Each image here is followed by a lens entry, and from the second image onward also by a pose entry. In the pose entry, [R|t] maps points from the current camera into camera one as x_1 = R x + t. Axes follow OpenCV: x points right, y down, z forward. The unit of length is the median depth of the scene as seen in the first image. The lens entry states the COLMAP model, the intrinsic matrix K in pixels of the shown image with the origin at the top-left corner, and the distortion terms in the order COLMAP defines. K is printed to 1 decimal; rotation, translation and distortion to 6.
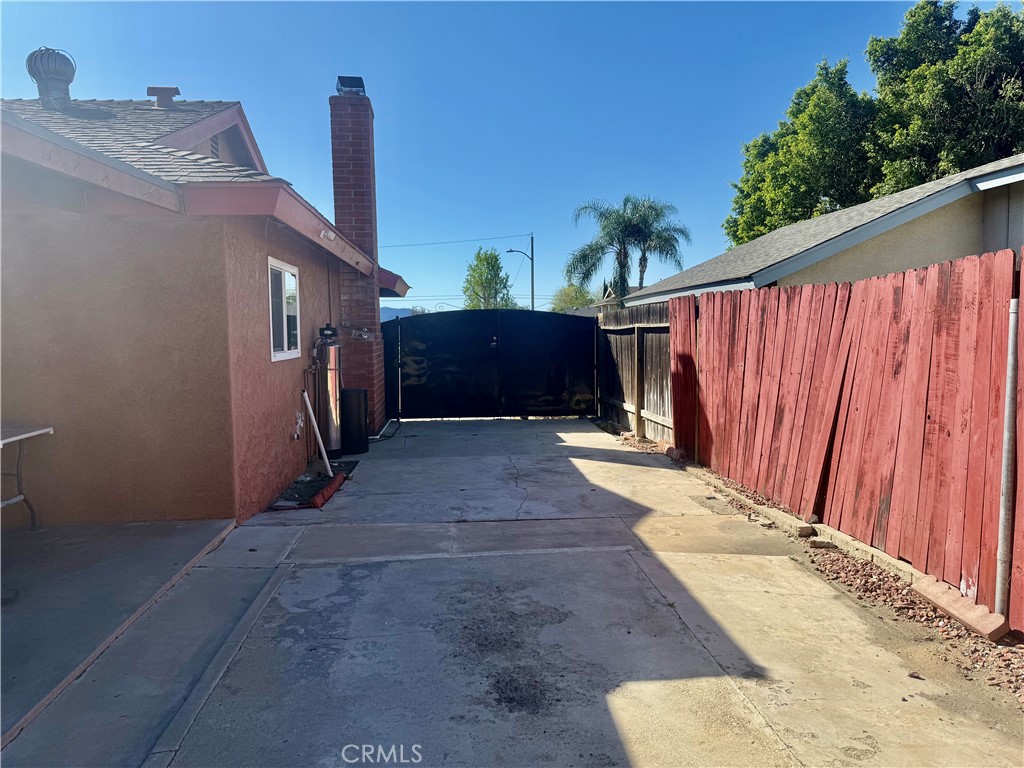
lens RADIAL K [[725.9, 0, 512.6], [0, 725.9, 385.3], [0, 0, 1]] dist [0.064259, -0.091931]
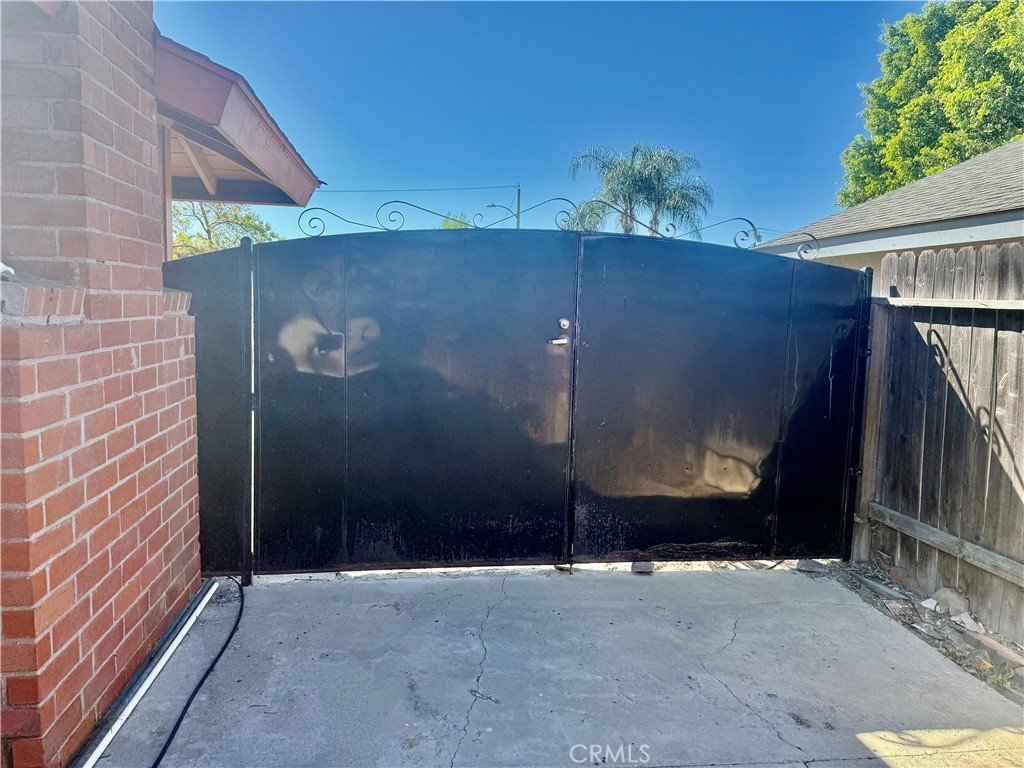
lens RADIAL K [[725.9, 0, 513.6], [0, 725.9, 379.4], [0, 0, 1]] dist [0.064259, -0.091931]
pose [[0.997977, 0.031530, 0.055200, -0.062037], [-0.032988, 0.999125, 0.025705, -0.045723], [-0.054341, -0.027474, 0.998144, 0.650582]]
